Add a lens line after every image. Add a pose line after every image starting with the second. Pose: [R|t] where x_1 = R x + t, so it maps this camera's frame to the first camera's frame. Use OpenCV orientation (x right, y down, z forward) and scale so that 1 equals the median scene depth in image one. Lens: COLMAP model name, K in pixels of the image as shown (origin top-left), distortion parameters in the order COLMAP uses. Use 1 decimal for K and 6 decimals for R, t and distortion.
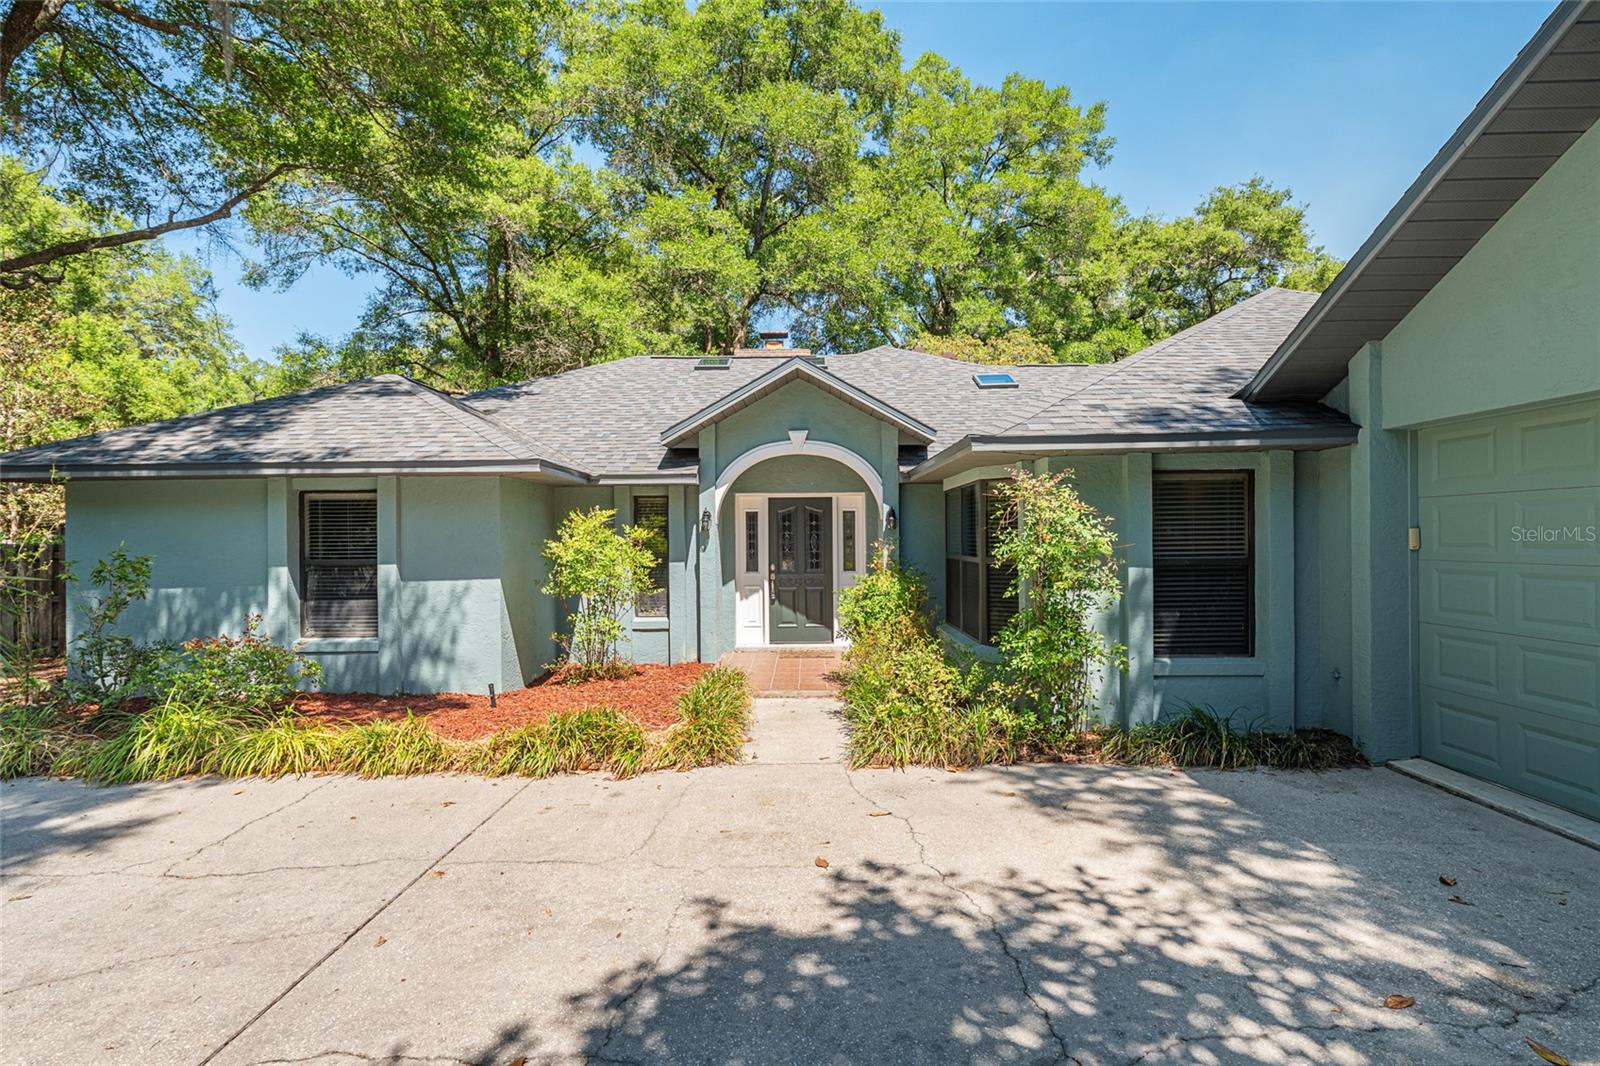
lens RADIAL K [[777.6, 0, 814.2], [0, 777.6, 542.3], [0, 0, 1]] dist [-0.000898, 0.002270]
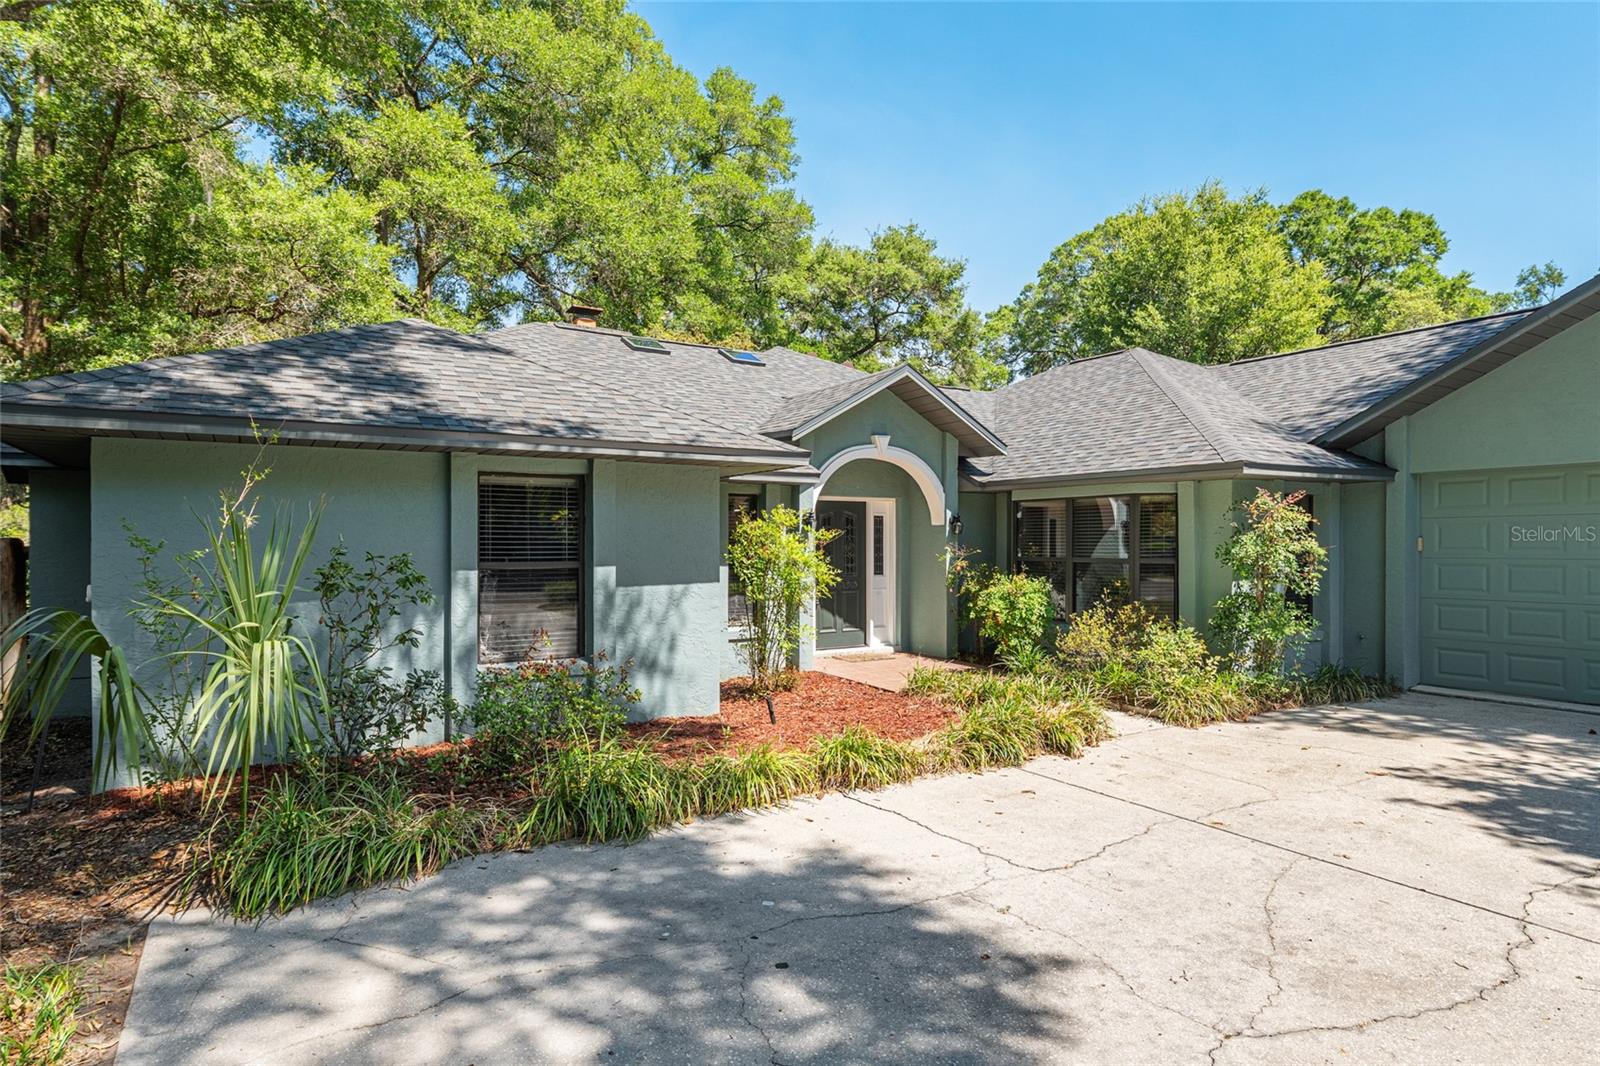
lens RADIAL K [[882.5, 0, 780.3], [0, 882.5, 548.6], [0, 0, 1]] dist [0.004895, -0.000664]
pose [[0.851528, 0.008330, 0.524243, -0.727607], [-0.004454, 0.999953, -0.008655, 0.014323], [-0.524291, 0.005035, 0.851524, 0.093200]]
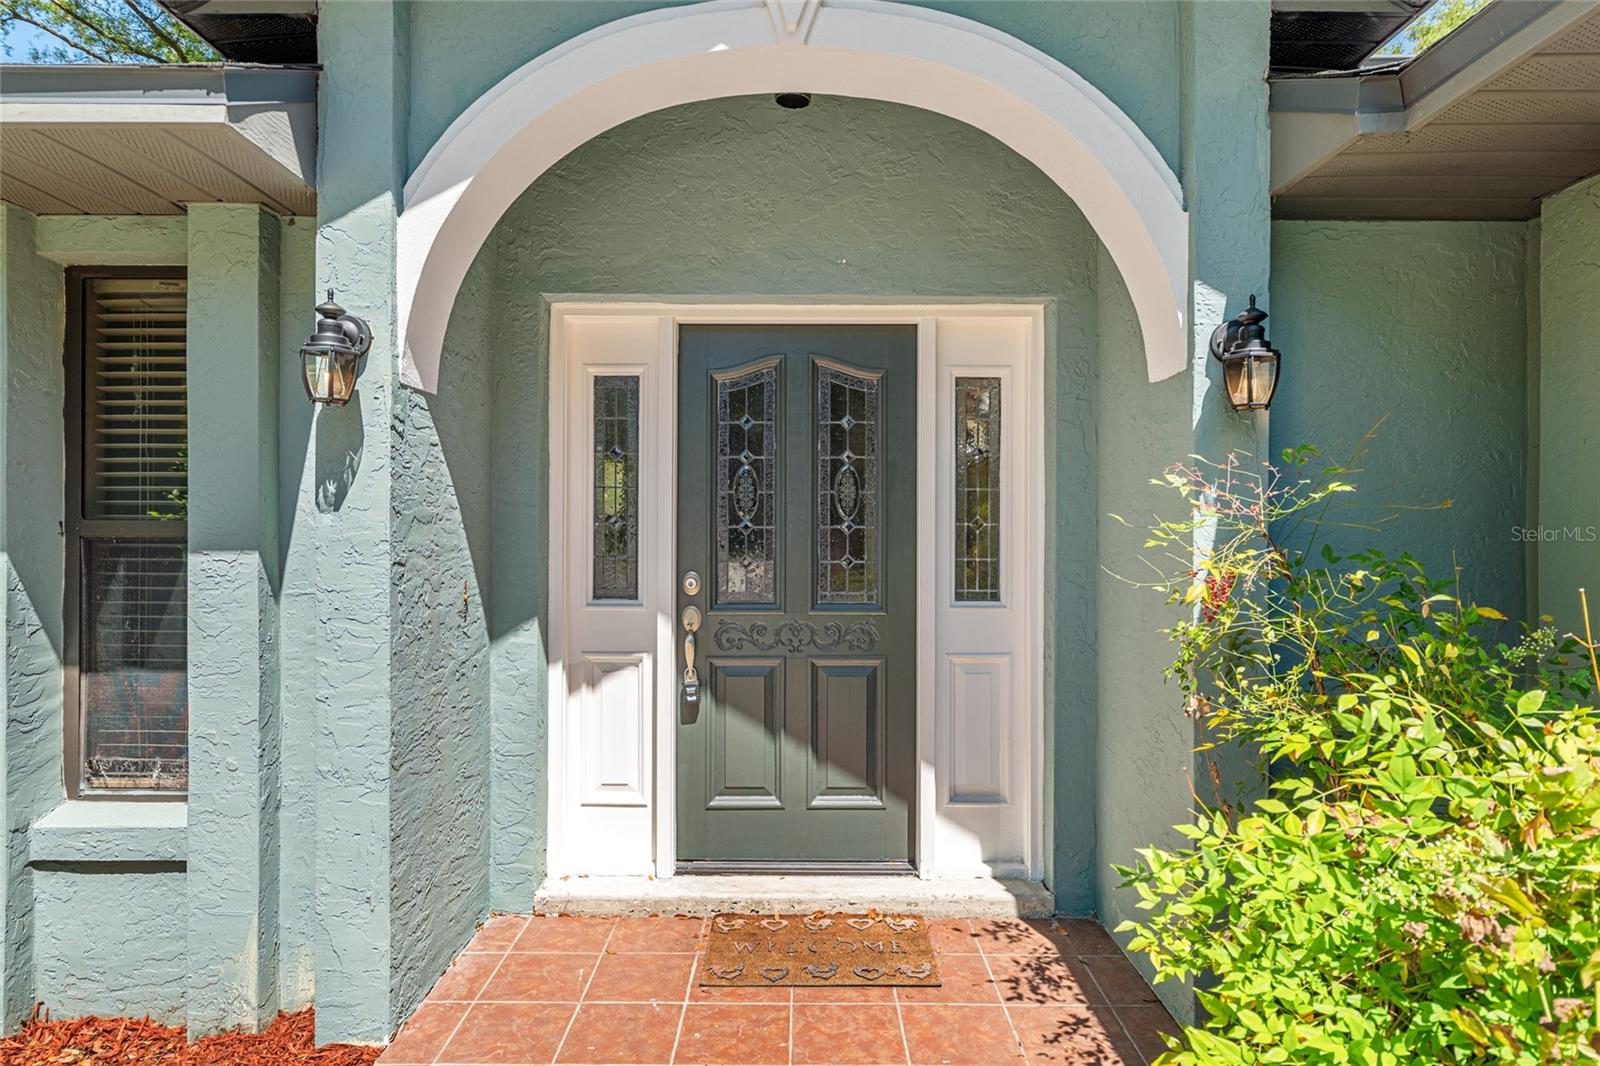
lens RADIAL K [[905.6, 0, 809.0], [0, 905.6, 536.6], [0, 0, 1]] dist [-0.000499, -0.000378]
pose [[0.999934, 0.011455, 0.001043, -0.014632], [-0.011449, 0.999917, -0.005982, 0.018818], [-0.001112, 0.005970, 0.999982, 0.748312]]
